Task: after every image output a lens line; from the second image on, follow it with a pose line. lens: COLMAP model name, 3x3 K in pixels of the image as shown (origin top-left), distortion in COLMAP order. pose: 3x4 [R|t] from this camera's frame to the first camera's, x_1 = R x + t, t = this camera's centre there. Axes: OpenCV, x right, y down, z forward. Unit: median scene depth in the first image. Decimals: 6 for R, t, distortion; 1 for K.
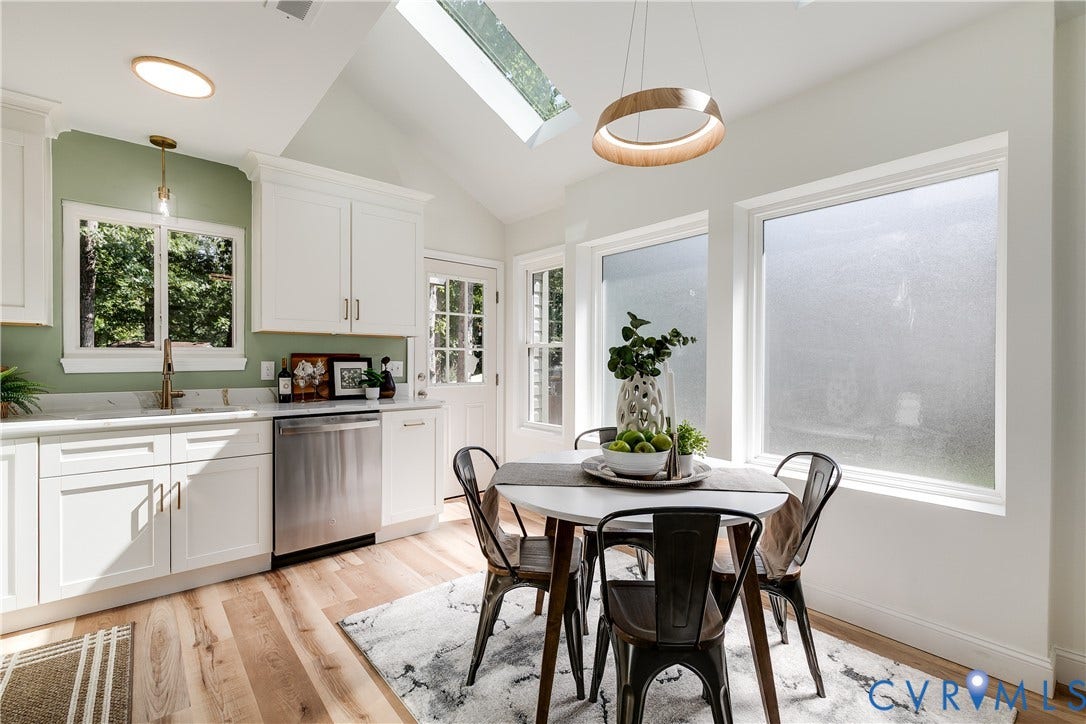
lens RADIAL K [[486.8, 0, 543.3], [0, 486.8, 362.8], [0, 0, 1]] dist [0.006227, -0.000427]
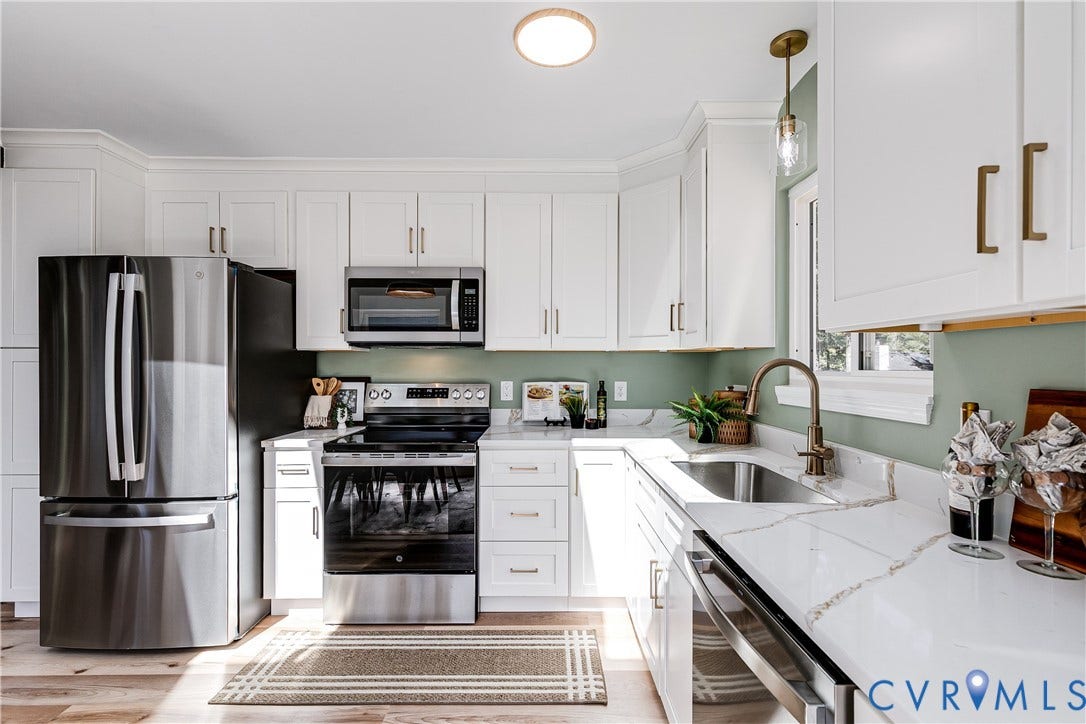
lens RADIAL K [[486.8, 0, 549.2], [0, 486.8, 362.3], [0, 0, 1]] dist [0.006227, -0.000427]
pose [[-0.628889, -0.003362, -0.777488, -0.091390], [-0.005166, 0.999987, -0.000146, -0.040580], [0.777478, 0.003925, -0.628898, 1.093059]]
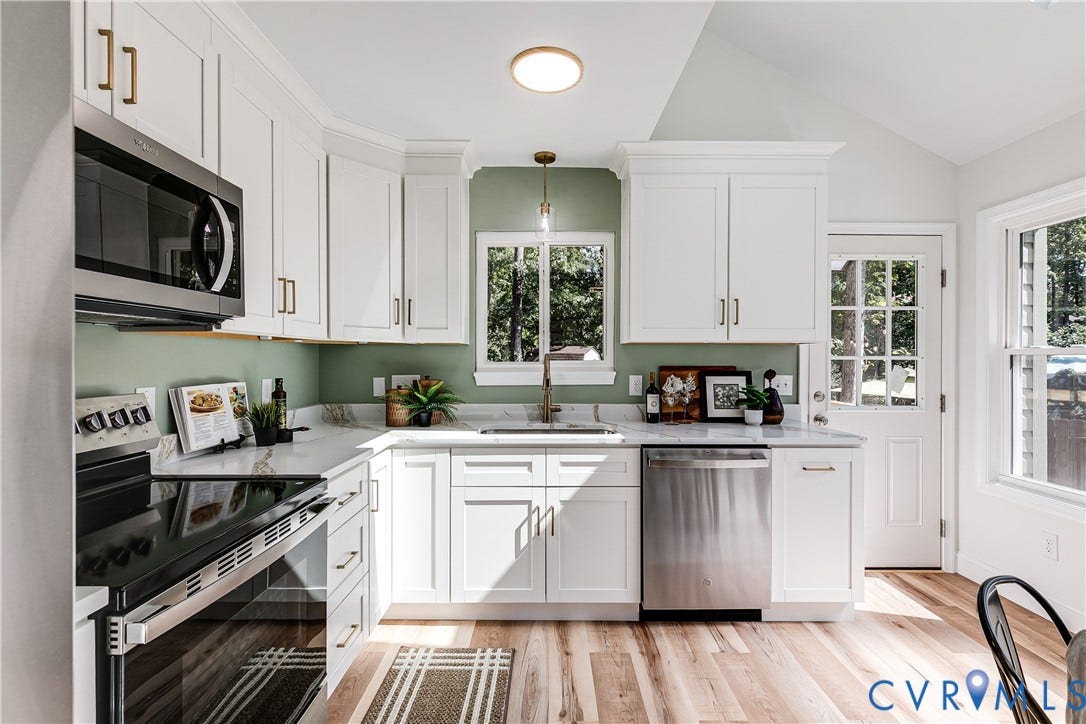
lens RADIAL K [[486.8, 0, 548.1], [0, 486.8, 360.8], [0, 0, 1]] dist [0.006227, -0.000427]
pose [[0.769493, 0.000897, -0.638655, -0.125729], [-0.002602, 0.999995, -0.001731, -0.030659], [0.638650, 0.002994, 0.769491, 0.223357]]
